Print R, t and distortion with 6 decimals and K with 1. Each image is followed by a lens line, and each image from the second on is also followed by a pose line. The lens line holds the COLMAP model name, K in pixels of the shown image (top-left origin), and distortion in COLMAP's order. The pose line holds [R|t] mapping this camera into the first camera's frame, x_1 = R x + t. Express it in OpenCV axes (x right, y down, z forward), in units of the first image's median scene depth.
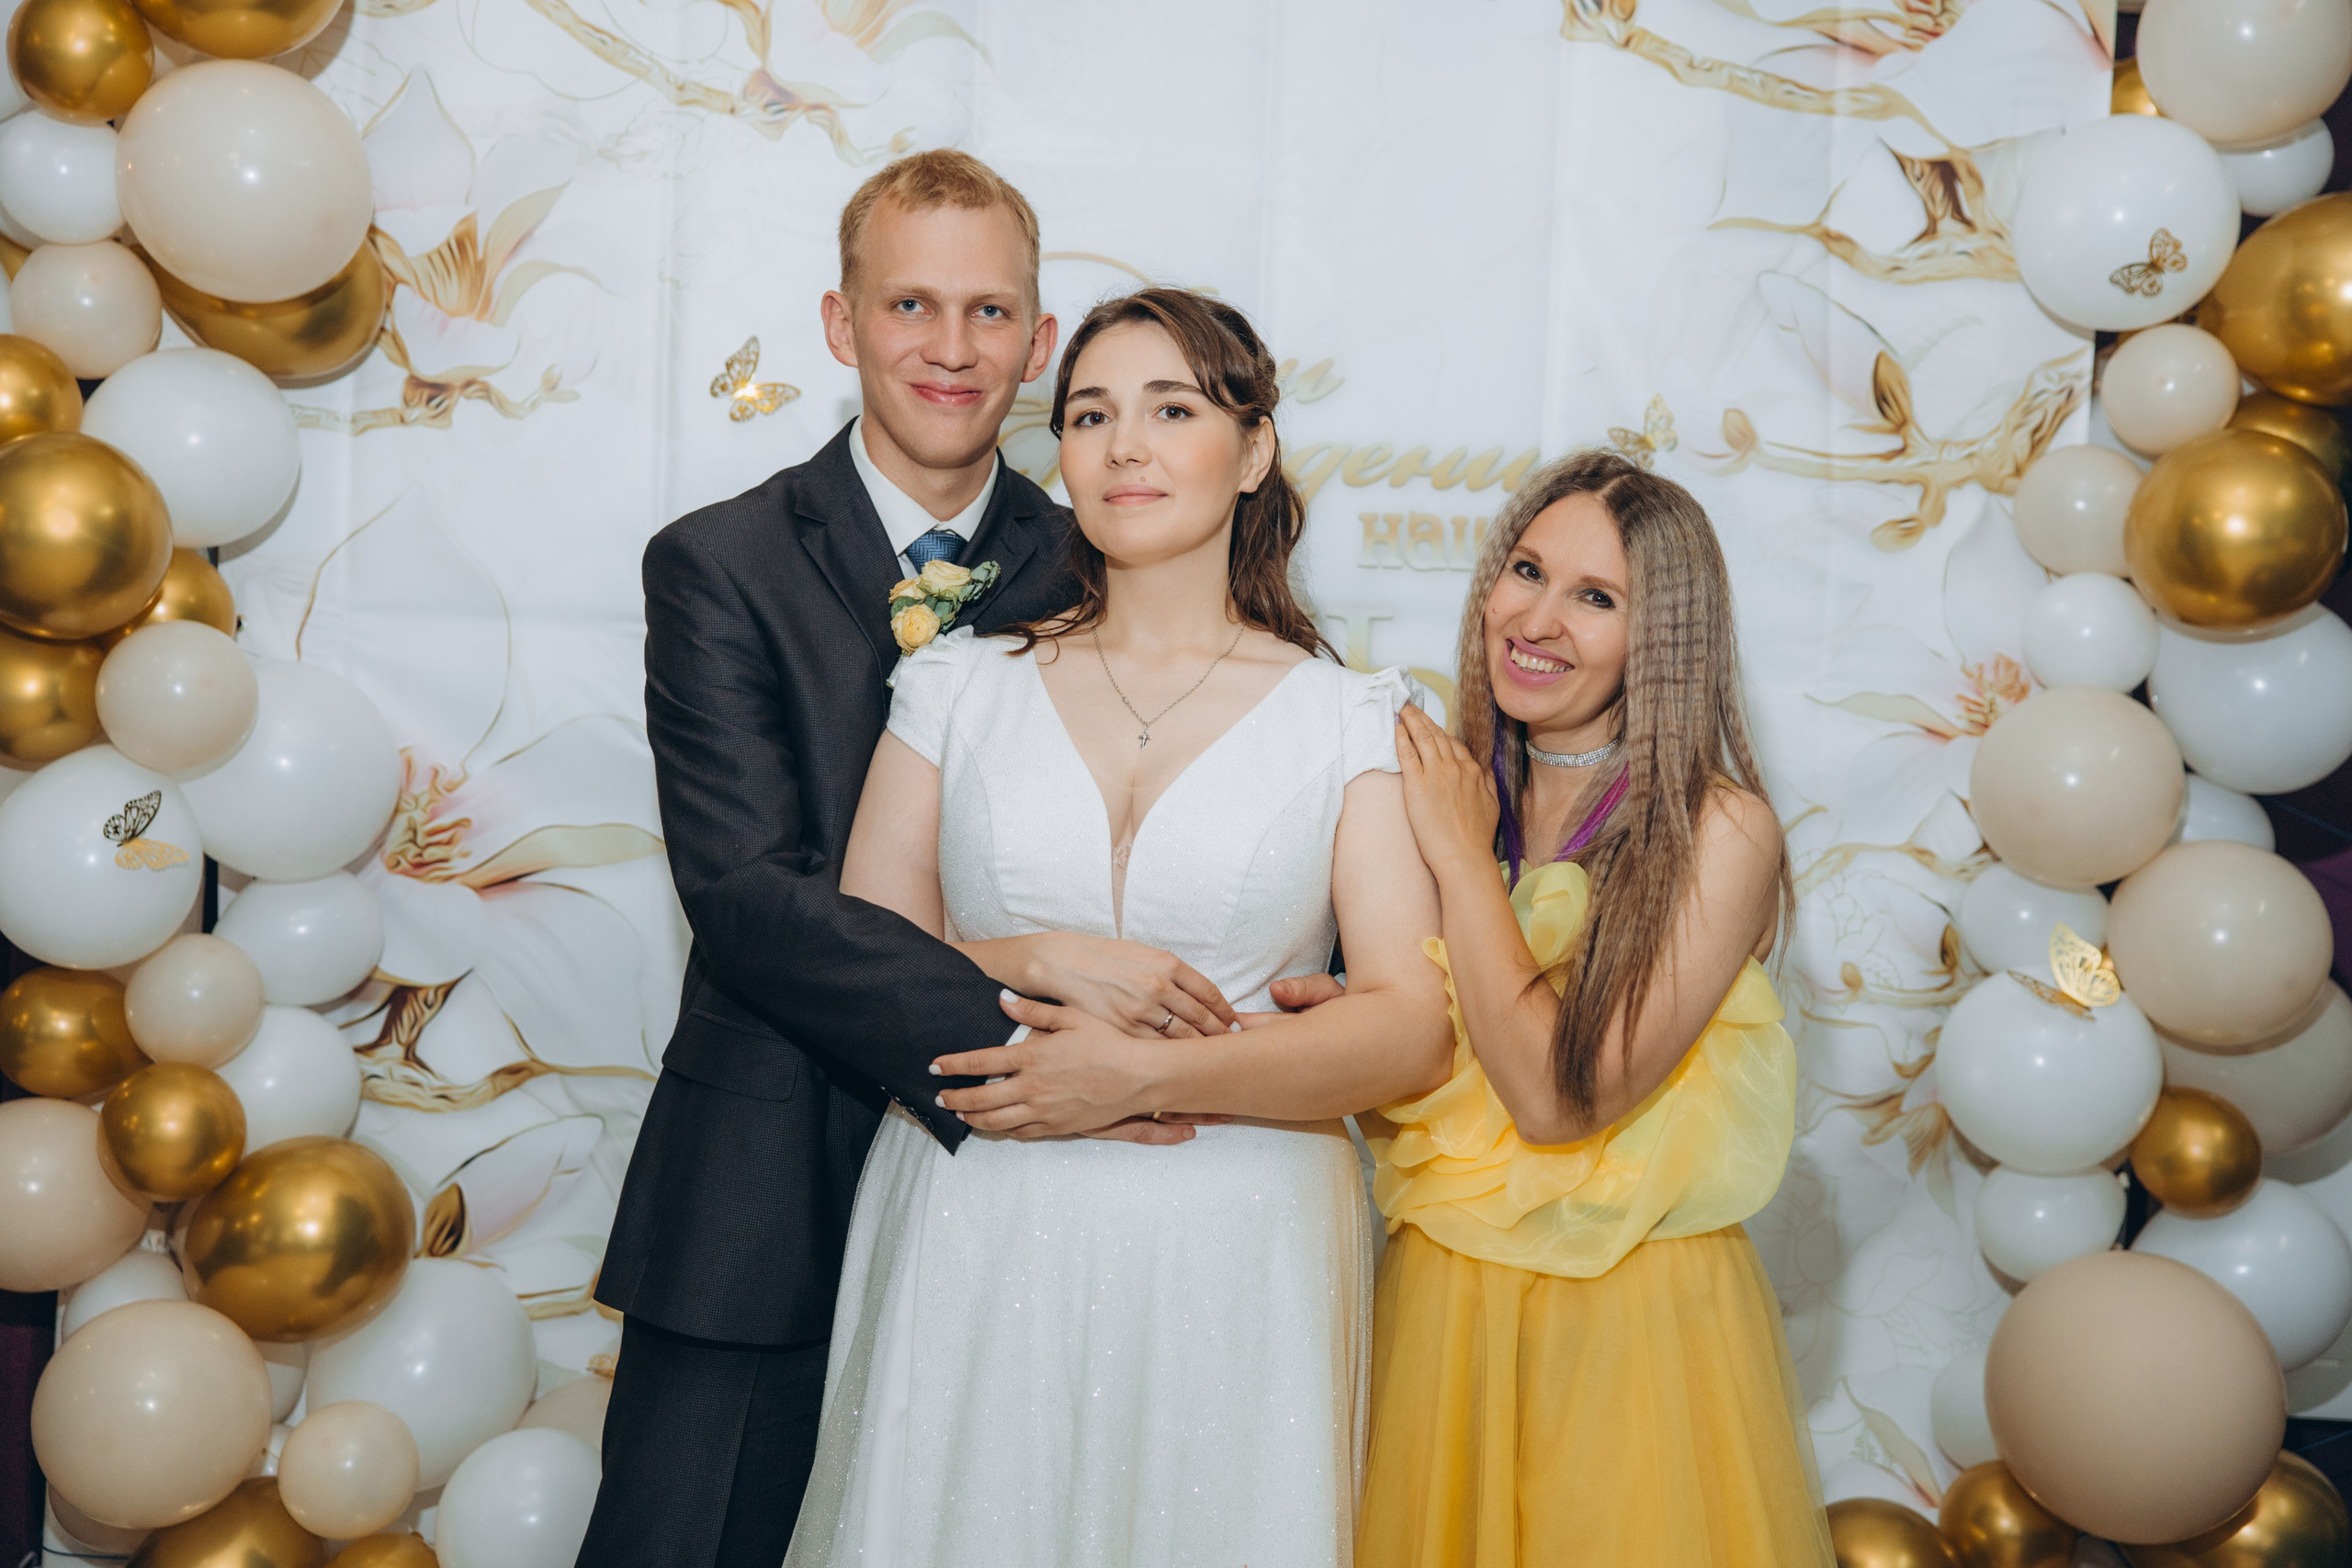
lens RADIAL K [[3318.8, 0, 1209.8], [0, 3318.8, 747.7], [0, 0, 1]] dist [0.198100, 0.000000]
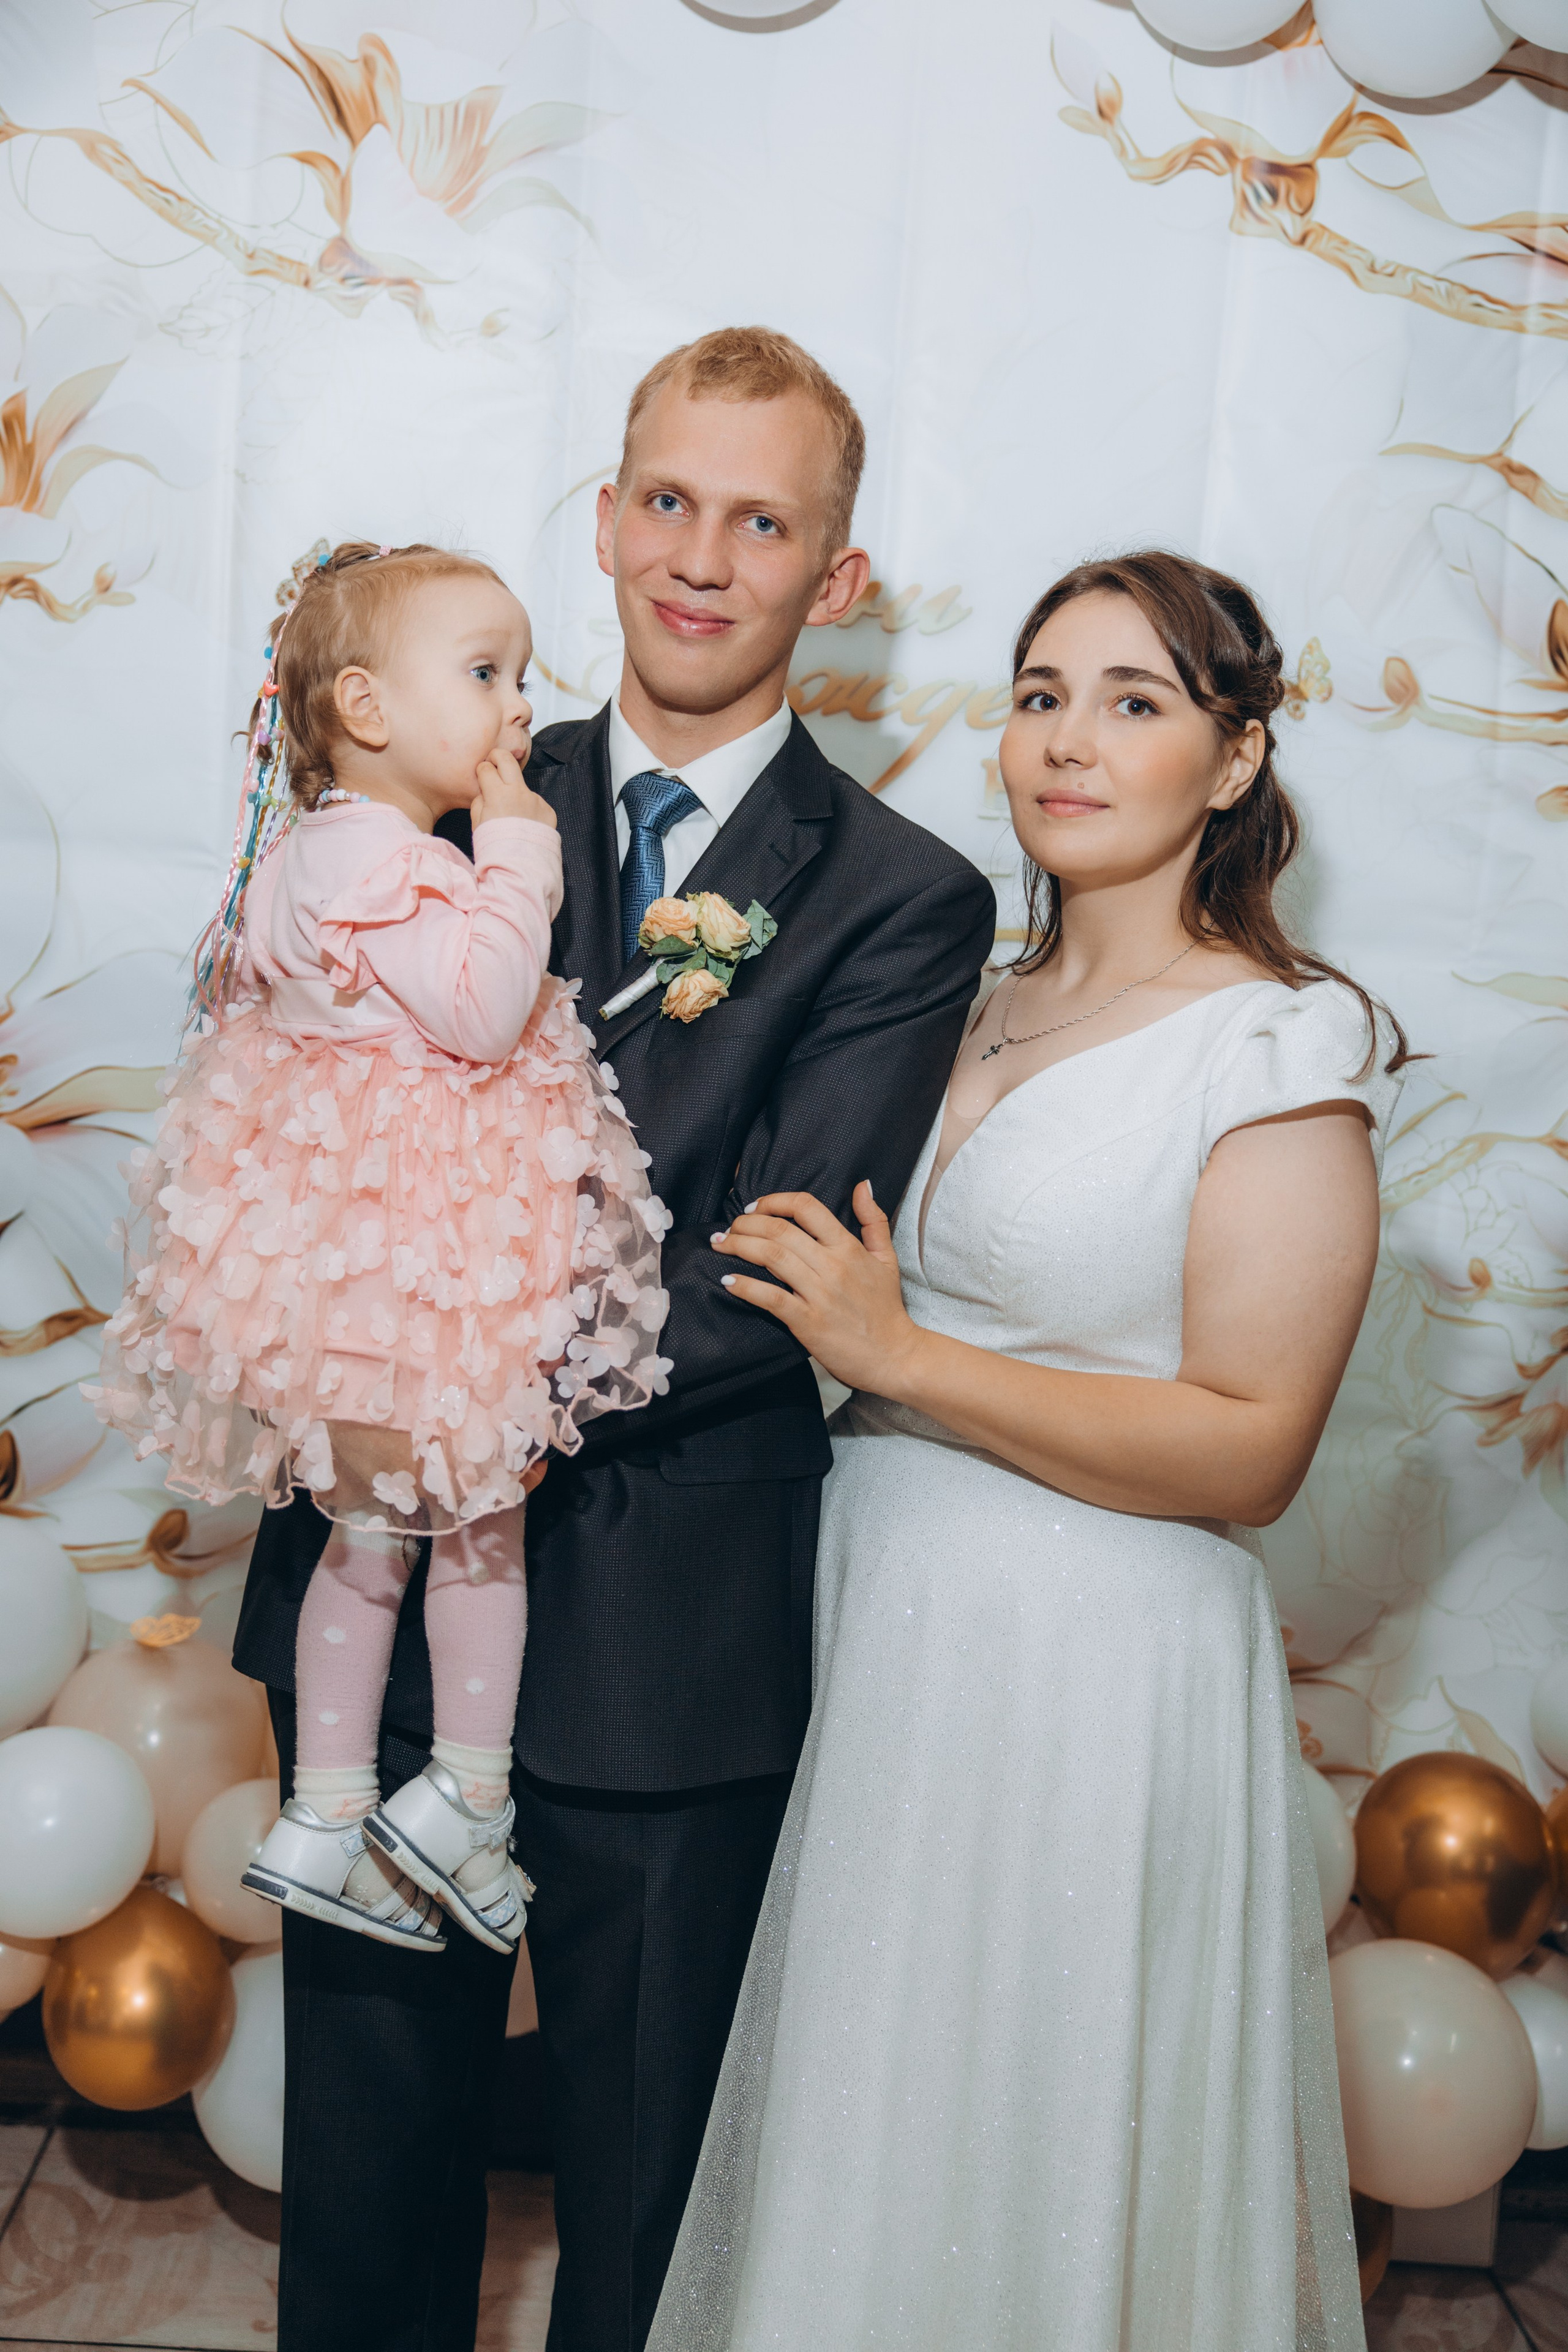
lens RADIAL K [[2453.2, 0, 793.7], [0, 2453.2, 1162.3], [0, 0, 1]] dist [0.067387, 0.000000]
pose [[0.998768, 0.040653, -0.028455, 0.017177], [-0.037468, 0.993798, 0.104702, -0.029201], [0.032535, -0.103507, 0.994096, 0.313219]]
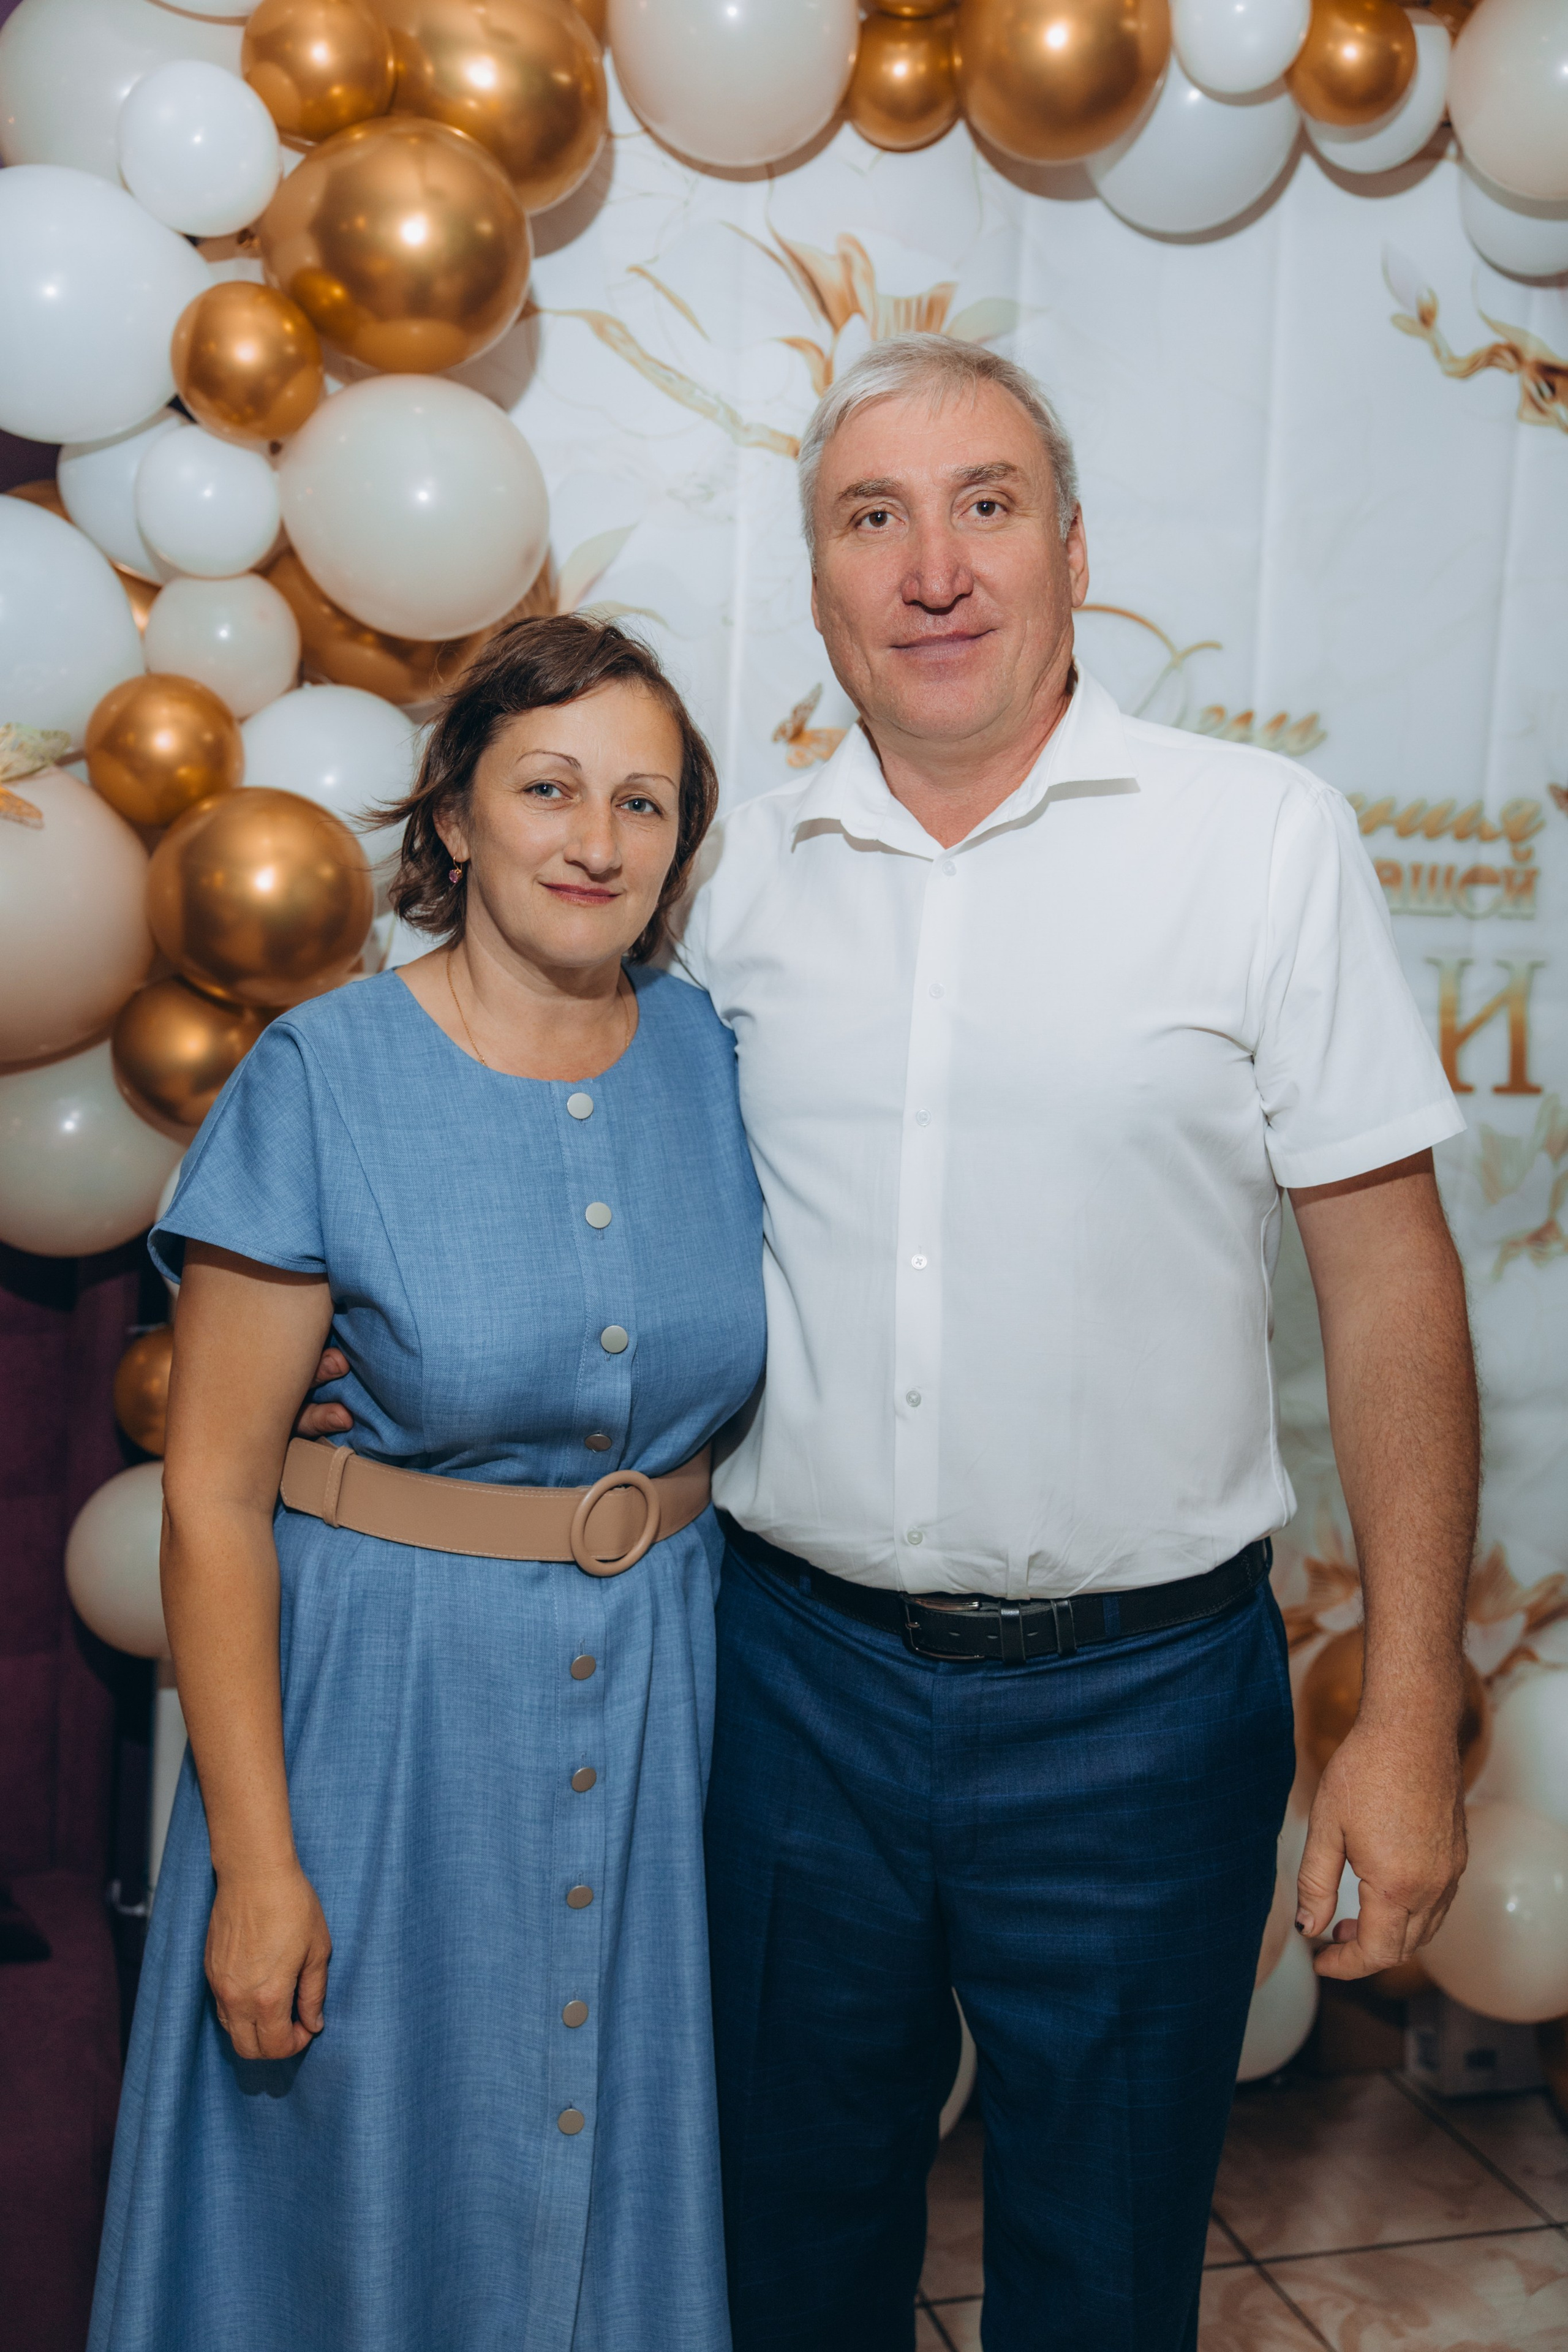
lens RADIAL K [[2325.3, 0, 804.3], [0, 2325.3, 1183.4], [0, 0, 1]] dist [0.048024, 0.000000]
pose [[0.974083, -0.021290, 0.225189, -0.299693], [-0.001507, 0.994928, 0.100581, -0.042445], [-0.226188, -0.098314, 0.969110, 0.296906]]
